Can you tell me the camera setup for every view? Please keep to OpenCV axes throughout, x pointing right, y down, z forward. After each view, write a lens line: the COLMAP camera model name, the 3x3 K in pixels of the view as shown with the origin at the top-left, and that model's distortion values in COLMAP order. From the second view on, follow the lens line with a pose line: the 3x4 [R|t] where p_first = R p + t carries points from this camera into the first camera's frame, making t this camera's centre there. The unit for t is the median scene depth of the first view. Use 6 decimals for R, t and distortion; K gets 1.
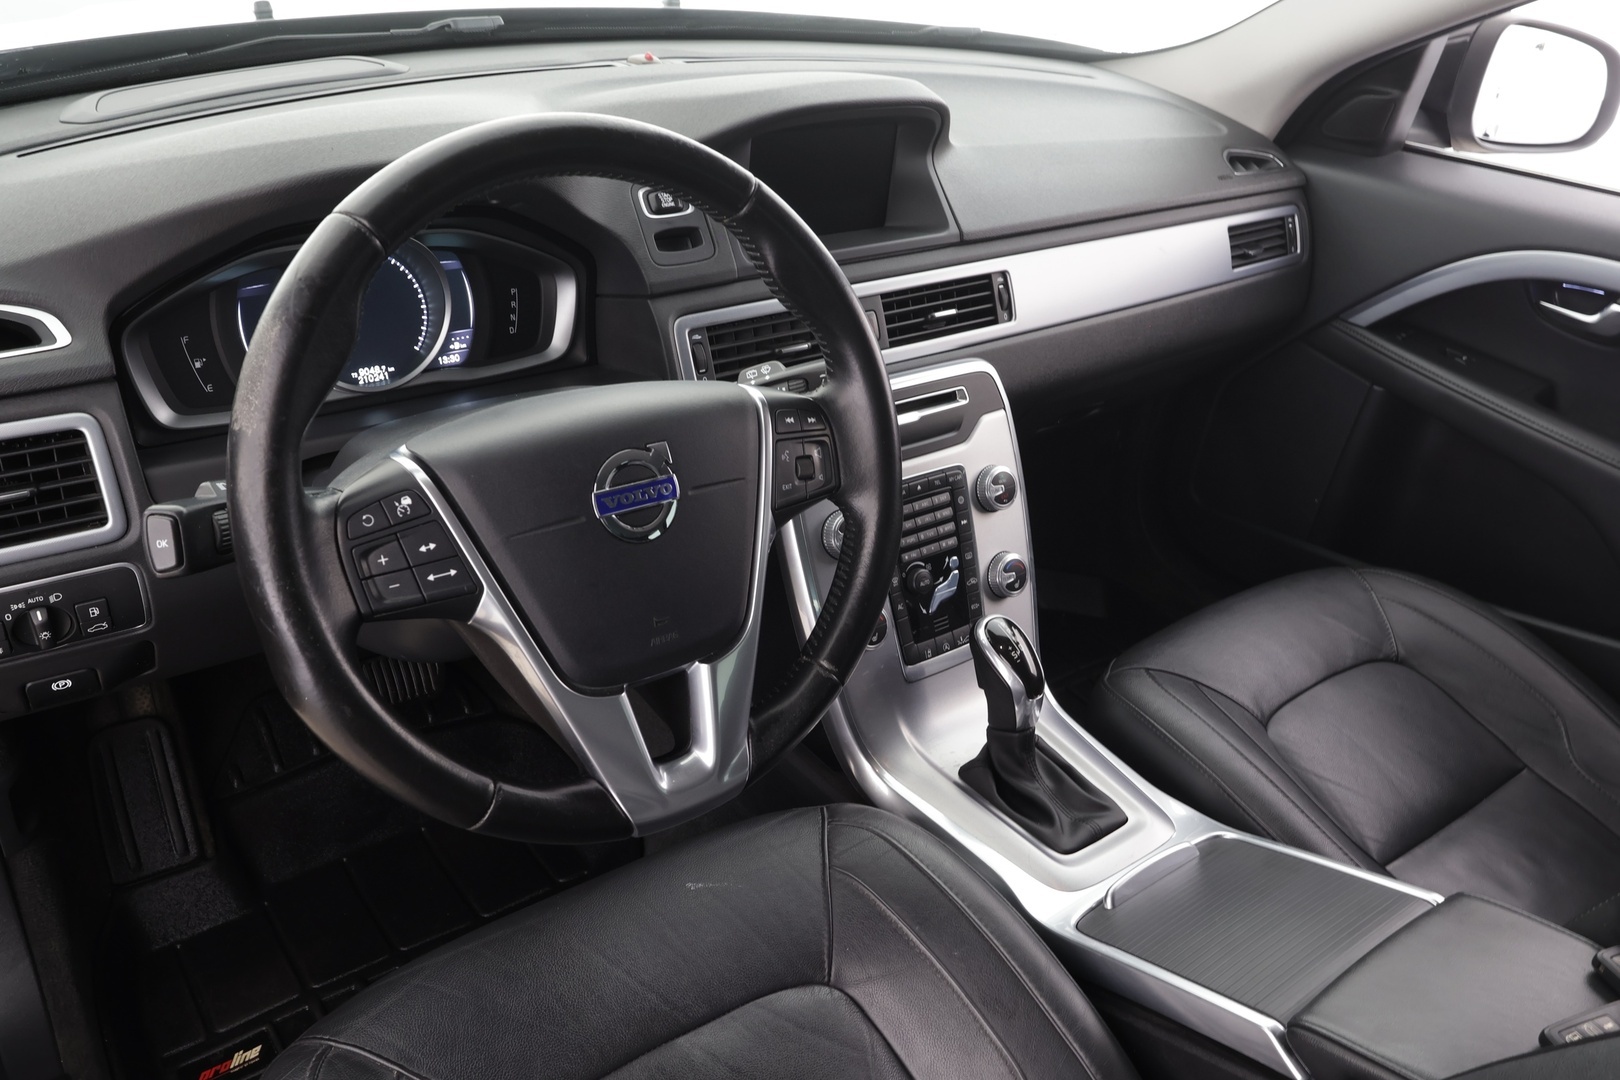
lens RADIAL K [[1348.2, 0, 808.7], [0, 1348.2, 537.2], [0, 0, 1]] dist [0.043360, -0.005299]
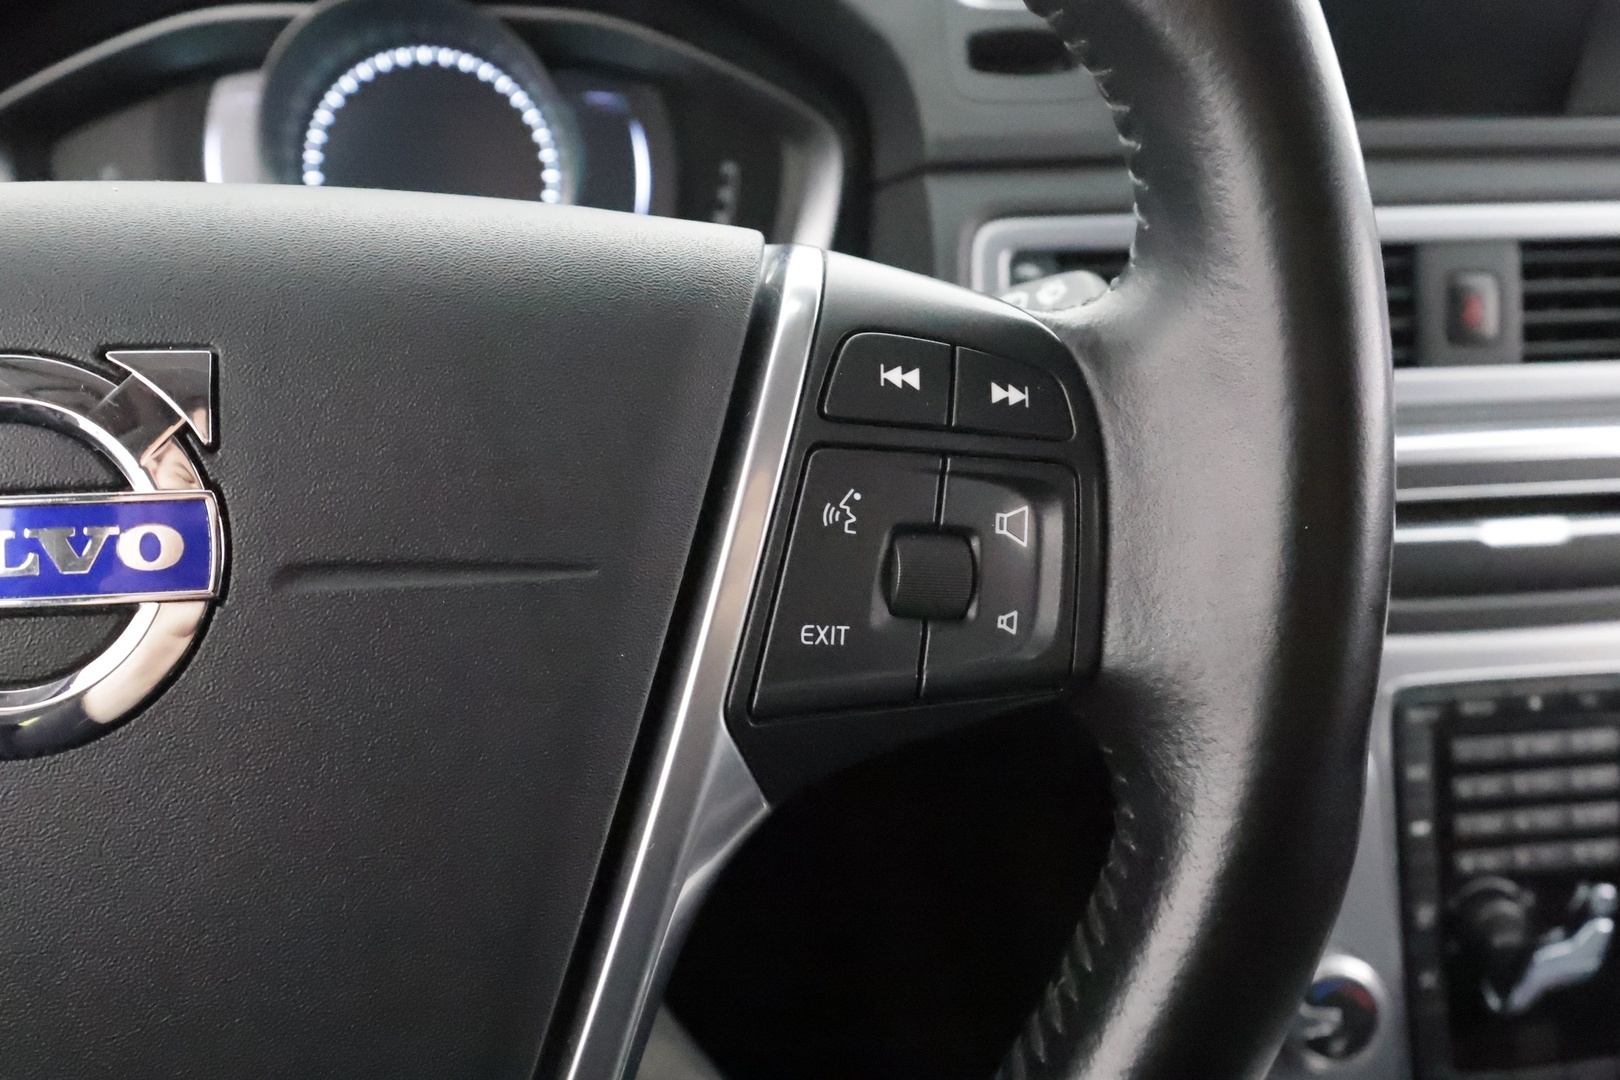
lens RADIAL K [[1348.2, 0, 817.7], [0, 1348.2, 591.4], [0, 0, 1]] dist [0.043360, -0.005299]
pose [[0.886387, 0.167275, -0.431668, 0.061323], [-0.184659, 0.982801, 0.001665, -0.030235], [0.424523, 0.078235, 0.902031, 0.525067]]
